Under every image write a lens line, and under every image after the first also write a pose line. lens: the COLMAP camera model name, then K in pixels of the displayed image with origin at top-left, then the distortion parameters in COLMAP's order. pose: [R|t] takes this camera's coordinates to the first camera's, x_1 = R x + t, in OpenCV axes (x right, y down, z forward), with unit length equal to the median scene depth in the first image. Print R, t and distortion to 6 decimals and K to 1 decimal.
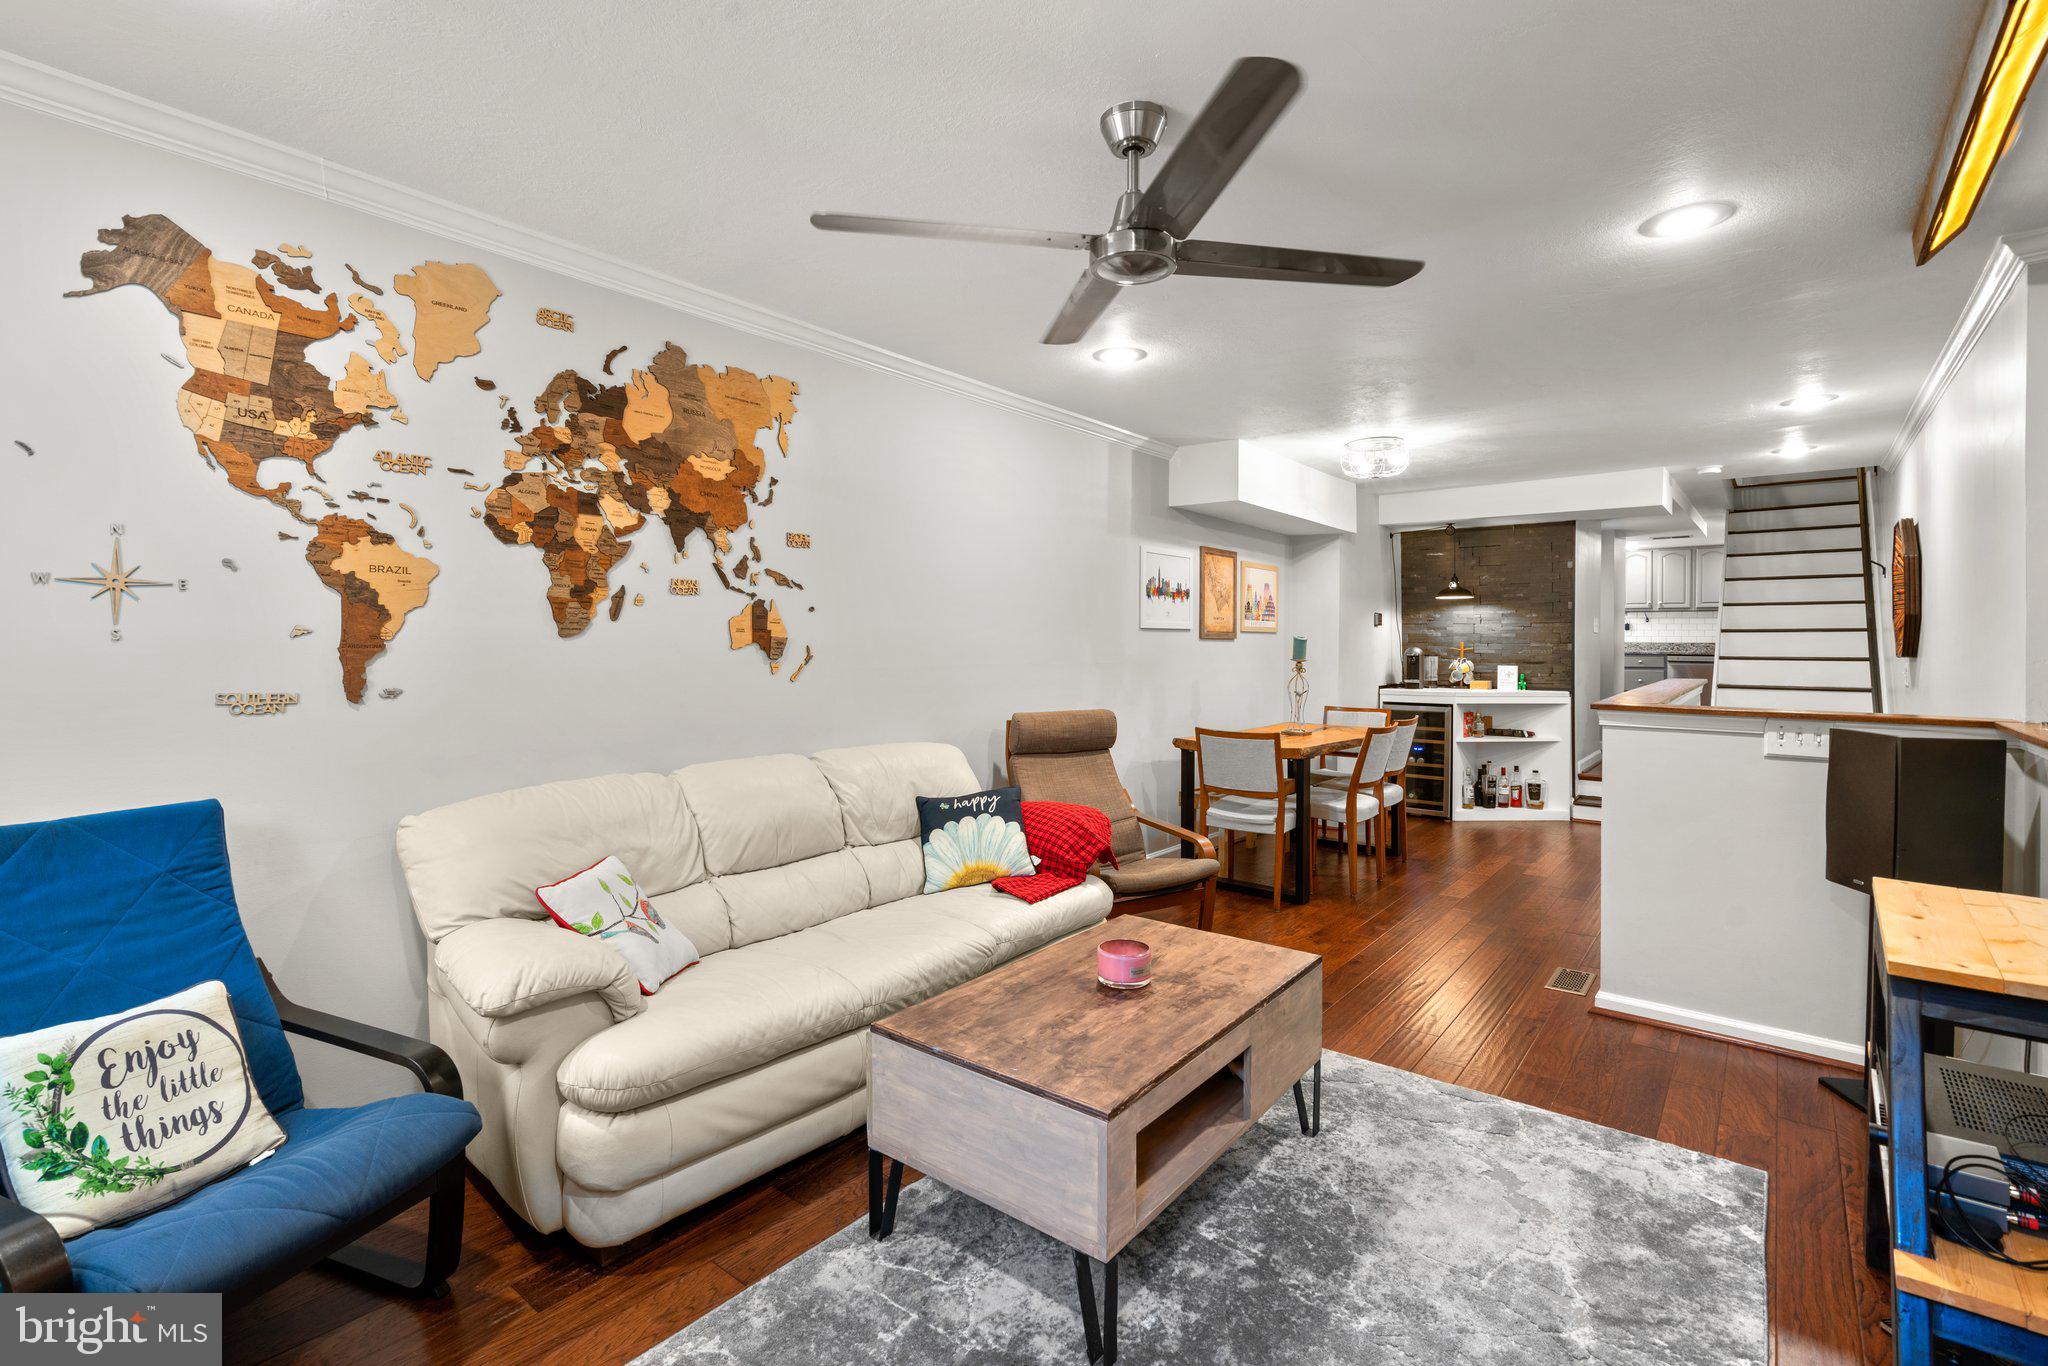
lens RADIAL K [[944.6, 0, 976.9], [0, 944.6, 661.1], [0, 0, 1]] dist [-0.014134, 0.007961]
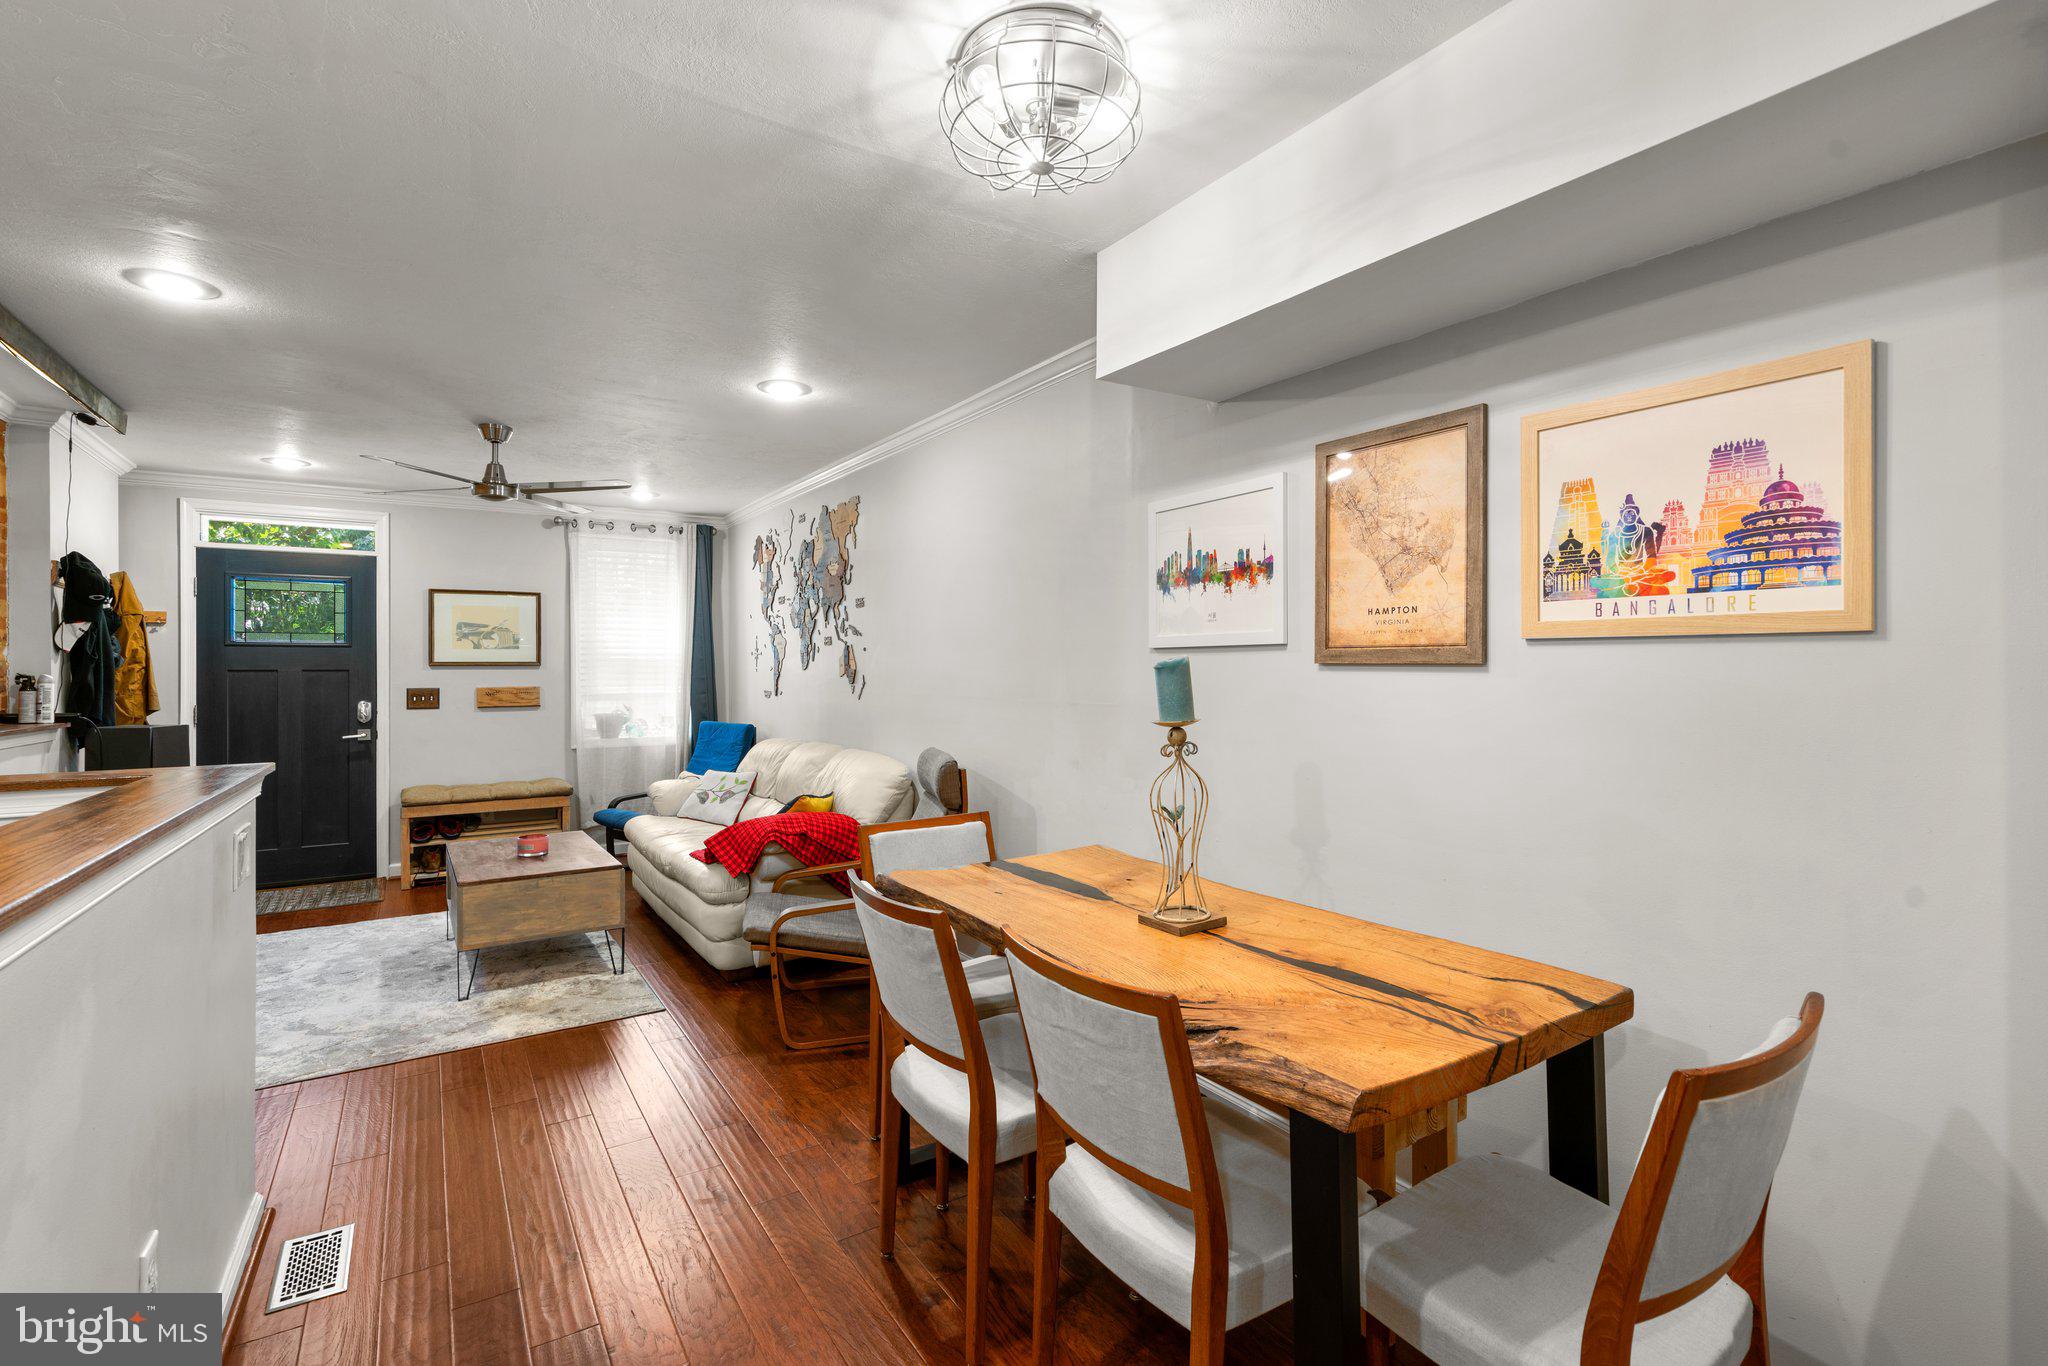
lens RADIAL K [[944.6, 0, 1031.3], [0, 944.6, 669.4], [0, 0, 1]] dist [-0.014134, 0.007961]
pose [[-0.285176, -0.003265, -0.958470, 0.749329], [-0.019535, 0.999806, 0.002407, -0.022428], [0.958276, 0.019410, -0.285185, 1.106729]]
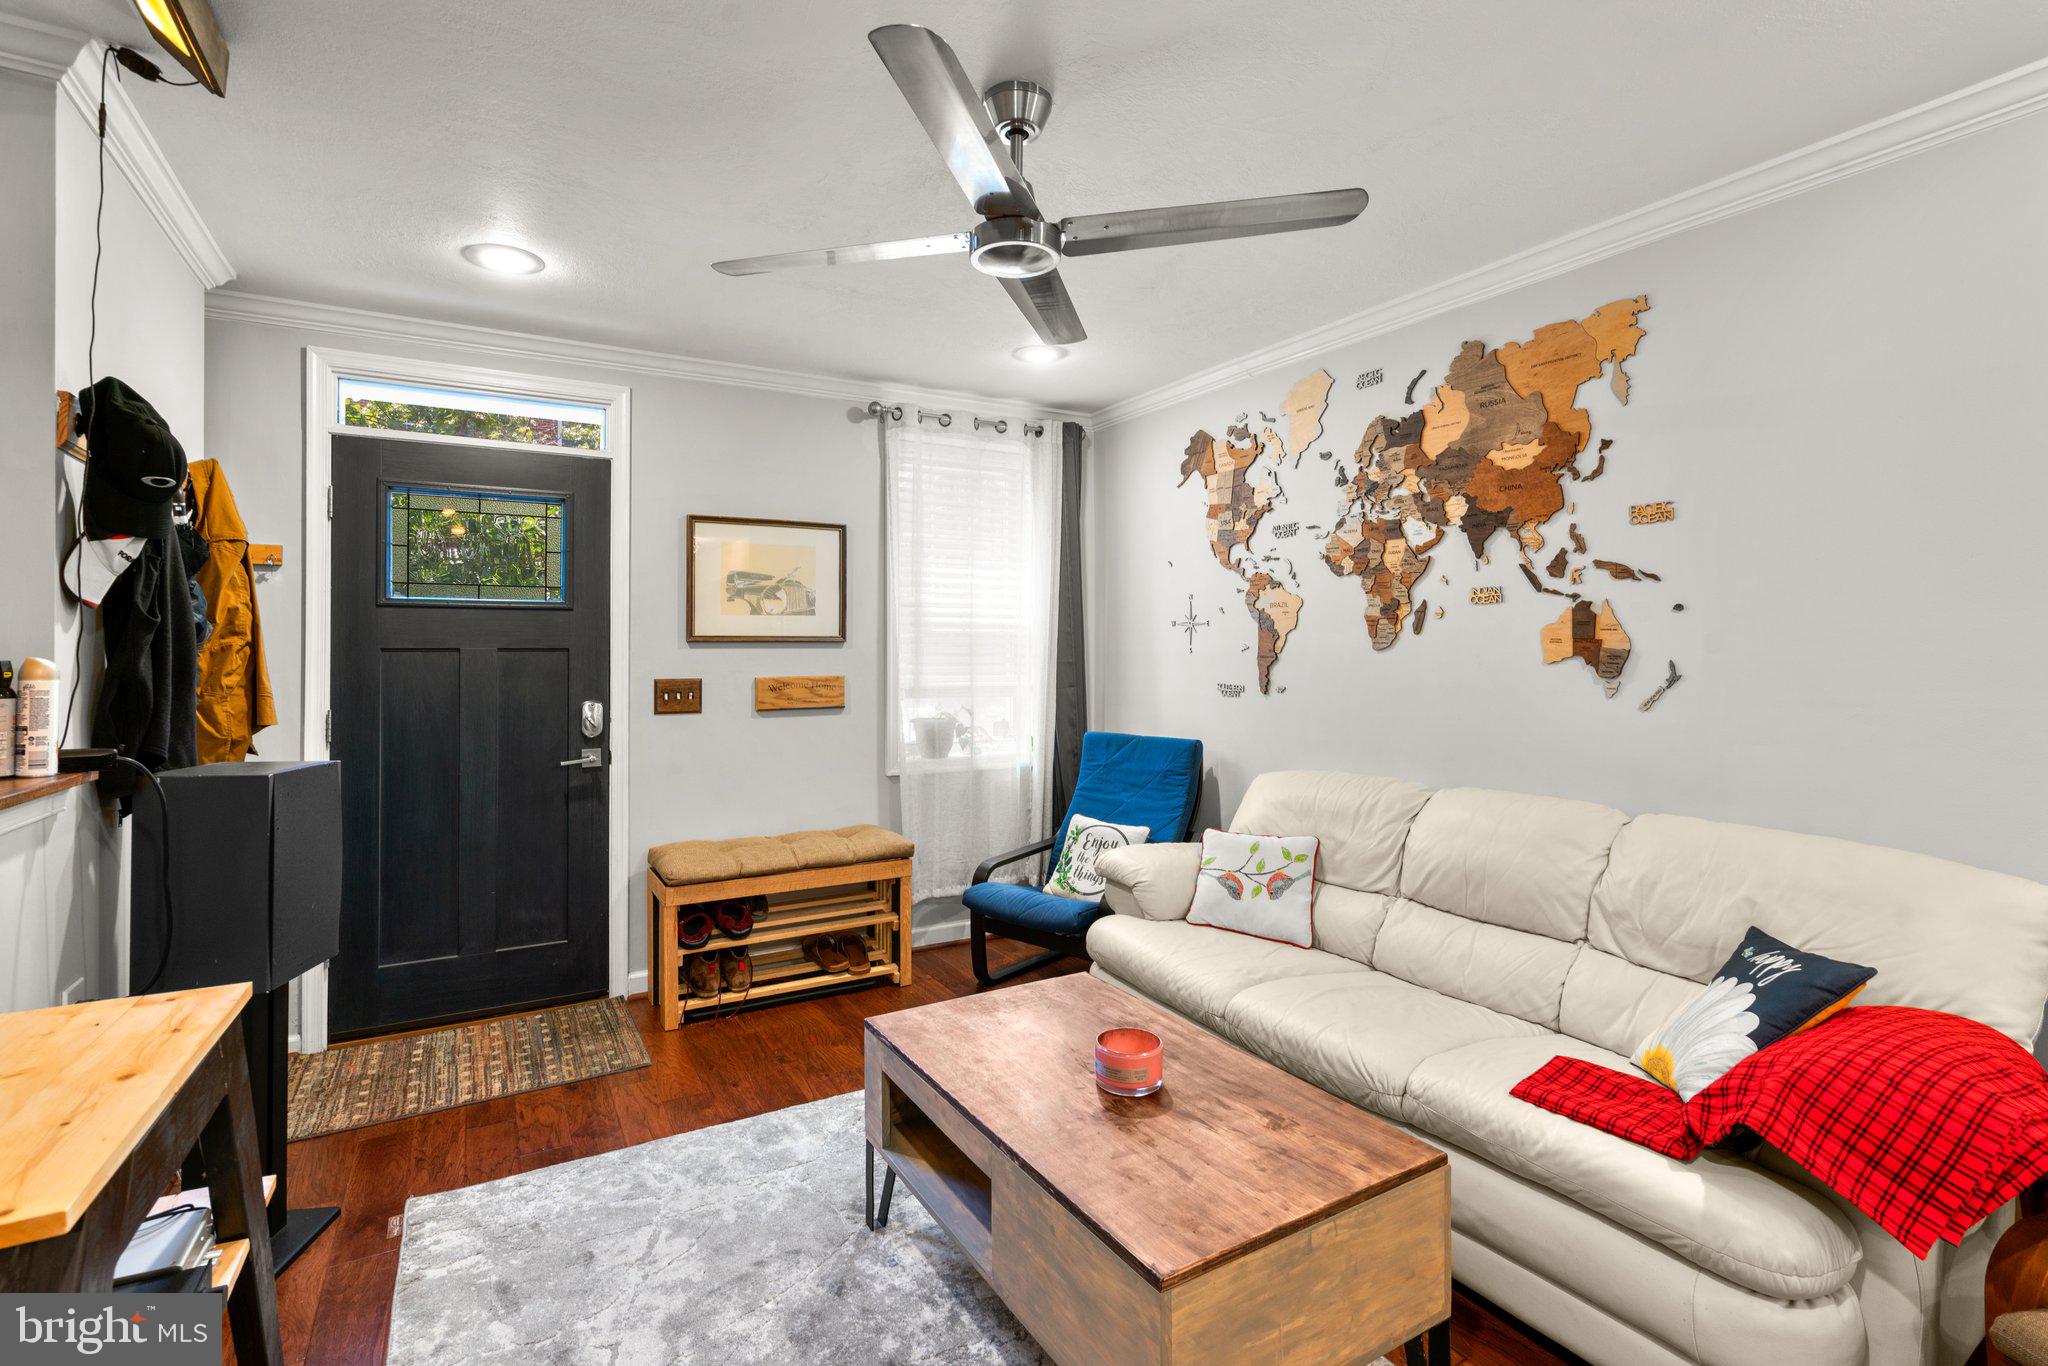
lens RADIAL K [[944.6, 0, 1013.1], [0, 944.6, 643.5], [0, 0, 1]] dist [-0.014134, 0.007961]
pose [[-0.340116, -0.010362, -0.940326, 0.423774], [-0.020721, 0.999779, -0.003522, -0.010996], [0.940155, 0.018286, -0.340255, 0.523050]]
